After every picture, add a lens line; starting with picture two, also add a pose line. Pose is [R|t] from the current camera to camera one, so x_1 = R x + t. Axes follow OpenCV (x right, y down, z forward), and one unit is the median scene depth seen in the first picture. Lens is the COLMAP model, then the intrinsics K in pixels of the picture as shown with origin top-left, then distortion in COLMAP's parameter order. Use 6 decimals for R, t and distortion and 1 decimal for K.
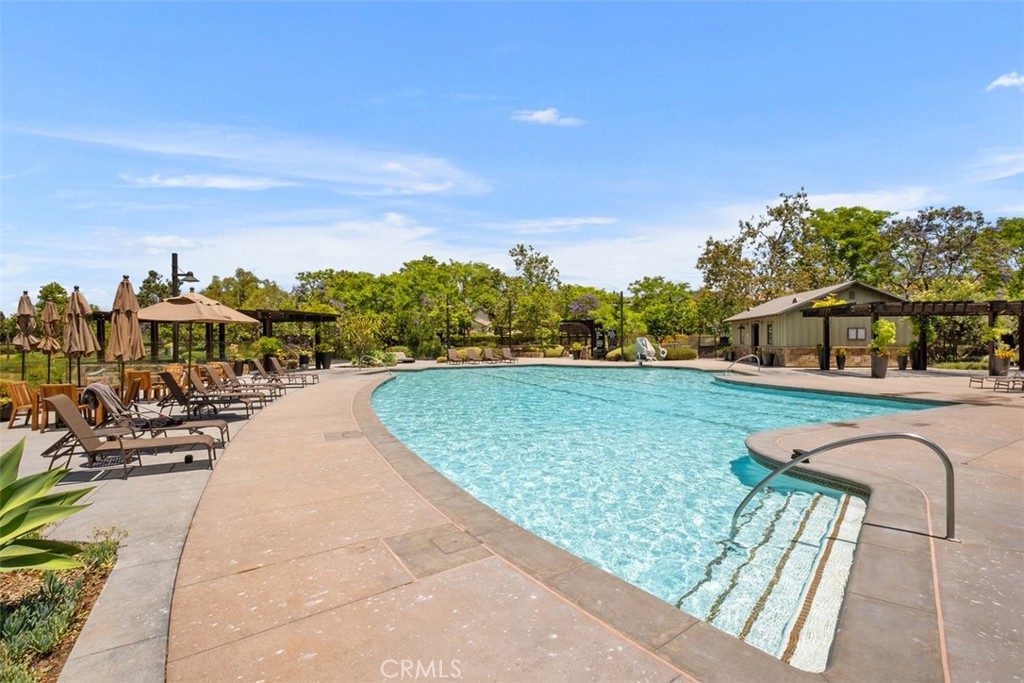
lens RADIAL K [[461.4, 0, 513.3], [0, 461.4, 339.2], [0, 0, 1]] dist [0.000369, 0.000254]
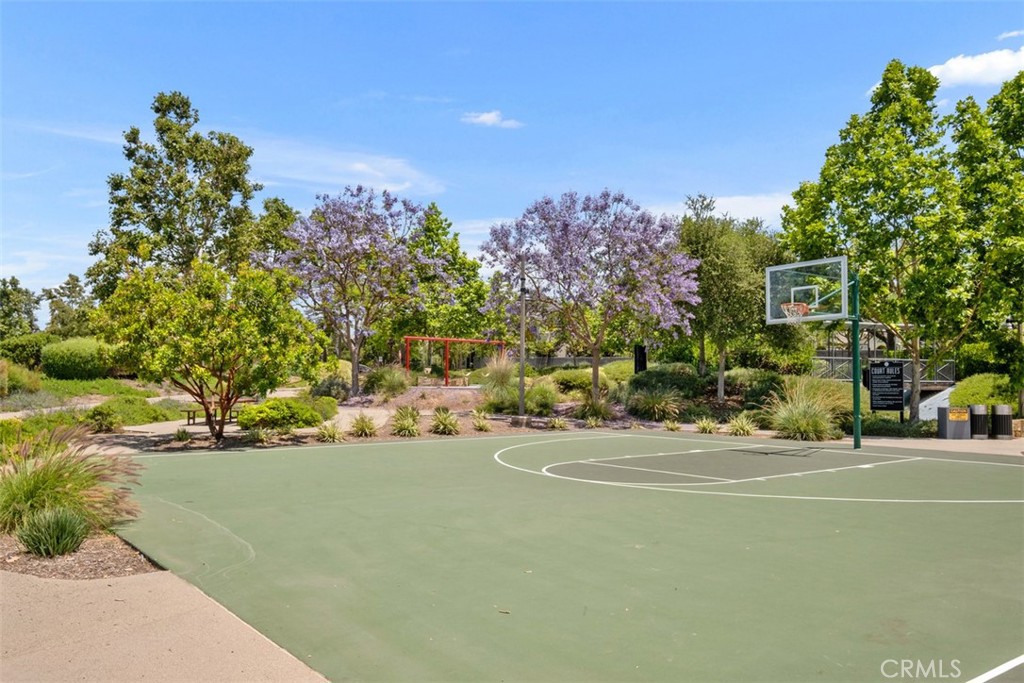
lens RADIAL K [[799.1, 0, 510.1], [0, 799.1, 341.4], [0, 0, 1]] dist [-0.004189, 0.000502]
pose [[0.948705, 0.000453, 0.316163, -0.448357], [0.001773, 0.999976, -0.006751, 0.018648], [-0.316158, 0.006965, 0.948681, -0.682819]]
